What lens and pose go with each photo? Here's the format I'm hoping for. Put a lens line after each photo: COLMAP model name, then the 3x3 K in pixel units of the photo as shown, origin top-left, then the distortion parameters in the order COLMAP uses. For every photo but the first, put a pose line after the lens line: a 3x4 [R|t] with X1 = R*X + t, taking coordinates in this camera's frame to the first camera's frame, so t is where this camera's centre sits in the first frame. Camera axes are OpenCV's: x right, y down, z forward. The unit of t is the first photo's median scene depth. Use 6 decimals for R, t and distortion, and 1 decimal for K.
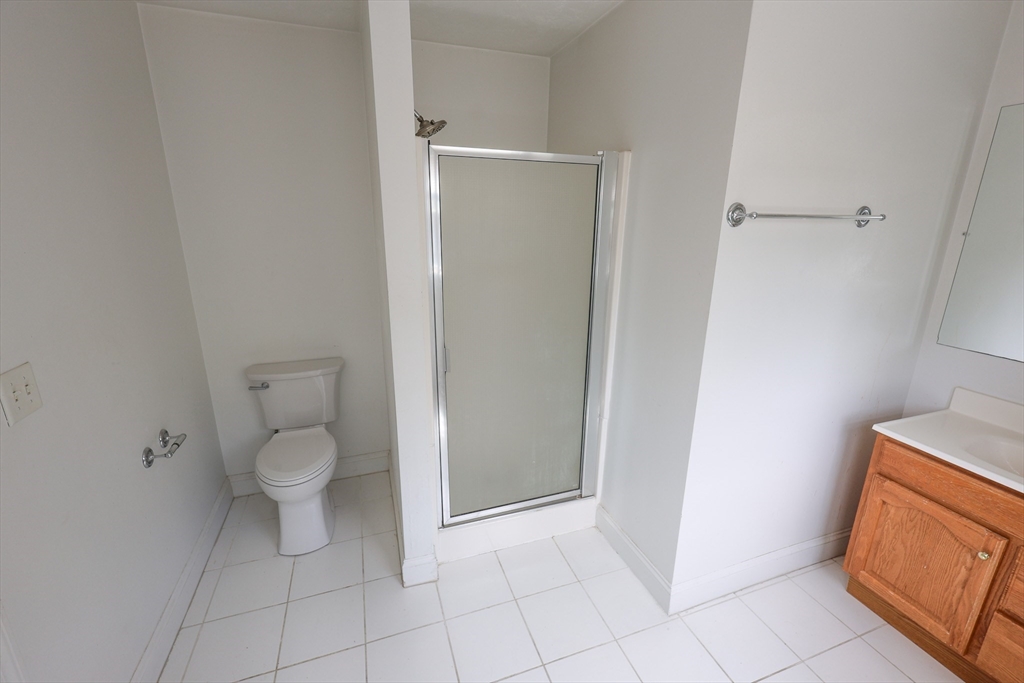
lens RADIAL K [[442.3, 0, 513.2], [0, 442.3, 343.9], [0, 0, 1]] dist [0.001734, -0.001341]
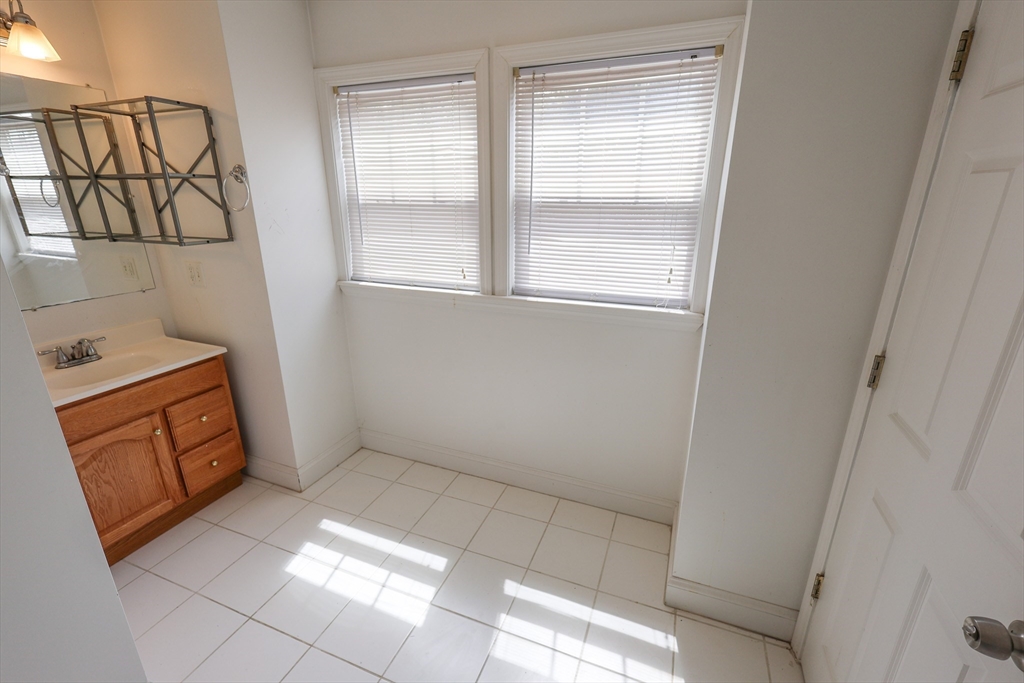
lens RADIAL K [[442.3, 0, 514.9], [0, 442.3, 339.4], [0, 0, 1]] dist [0.001734, -0.001341]
pose [[-0.750828, -0.217641, 0.623610, -0.517838], [0.174628, 0.845144, 0.505209, -0.244337], [-0.636995, 0.488225, -0.596552, 0.902474]]
